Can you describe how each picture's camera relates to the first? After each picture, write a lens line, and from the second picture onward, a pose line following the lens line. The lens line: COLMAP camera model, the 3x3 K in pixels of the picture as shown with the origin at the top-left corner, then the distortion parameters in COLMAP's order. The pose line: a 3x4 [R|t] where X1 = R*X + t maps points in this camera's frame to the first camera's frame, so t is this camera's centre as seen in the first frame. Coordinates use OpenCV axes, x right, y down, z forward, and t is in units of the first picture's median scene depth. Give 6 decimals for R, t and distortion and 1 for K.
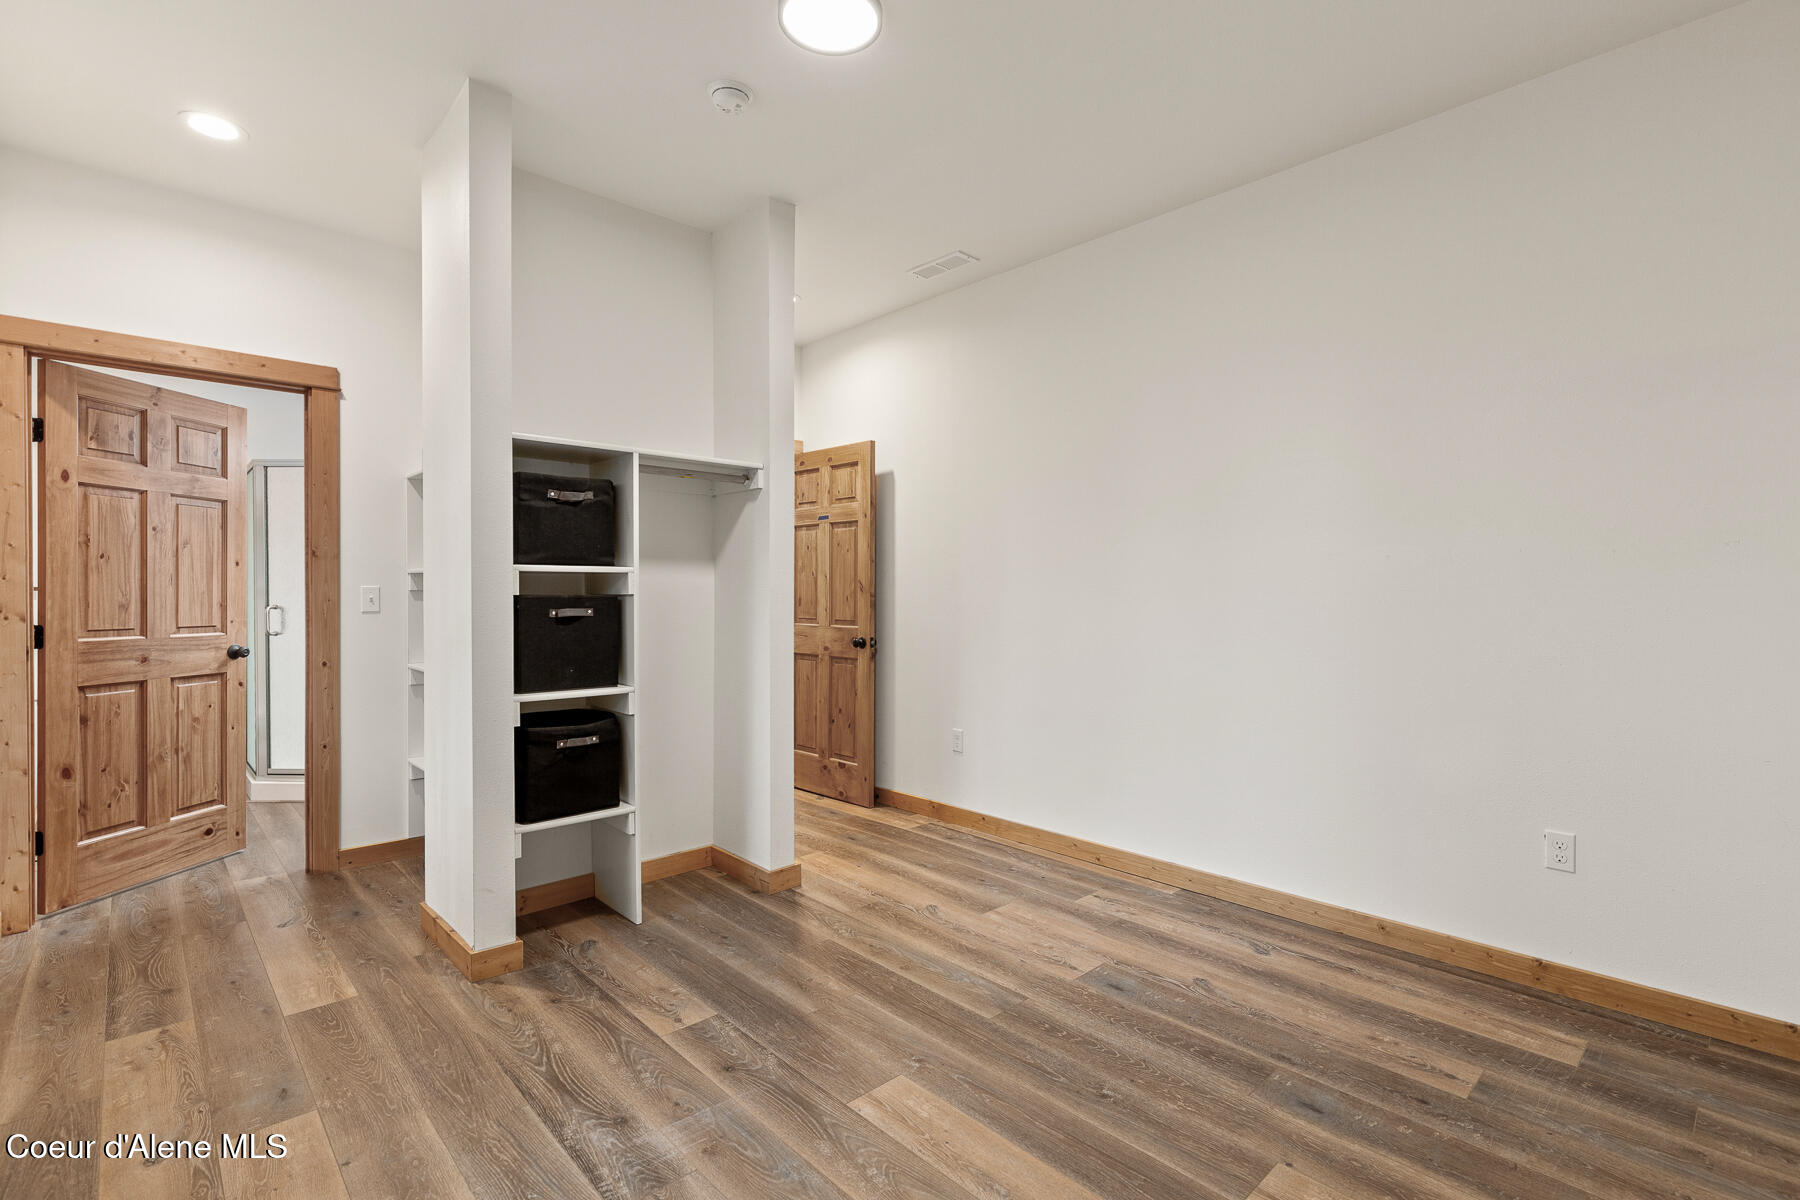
lens RADIAL K [[813.4, 0, 900.6], [0, 813.4, 595.9], [0, 0, 1]] dist [0.004408, 0.000391]
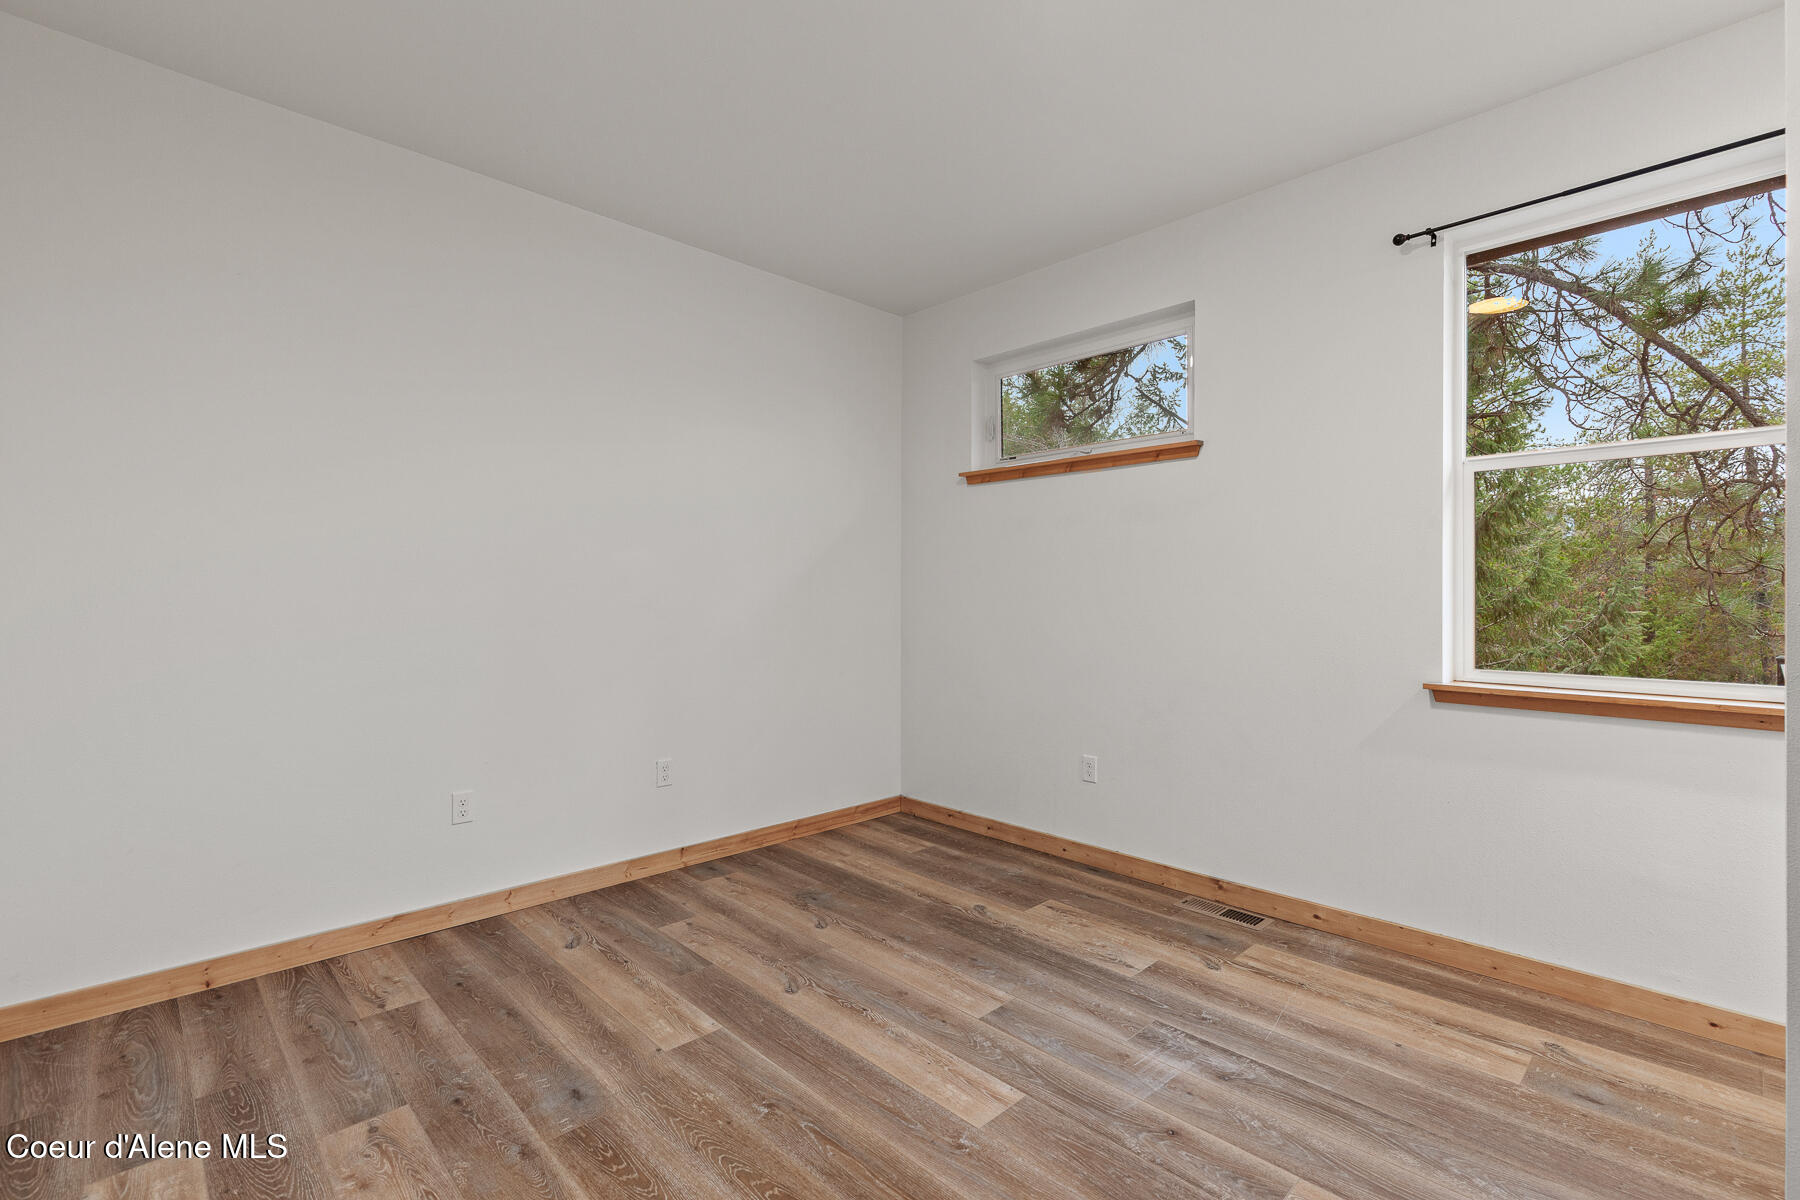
lens RADIAL K [[813.4, 0, 900.1], [0, 813.4, 598.9], [0, 0, 1]] dist [0.004408, 0.000391]
pose [[-0.999902, -0.003537, -0.013521, 0.111270], [-0.003658, 0.999953, 0.008987, -0.012390], [0.013488, 0.009036, -0.999868, 2.063068]]
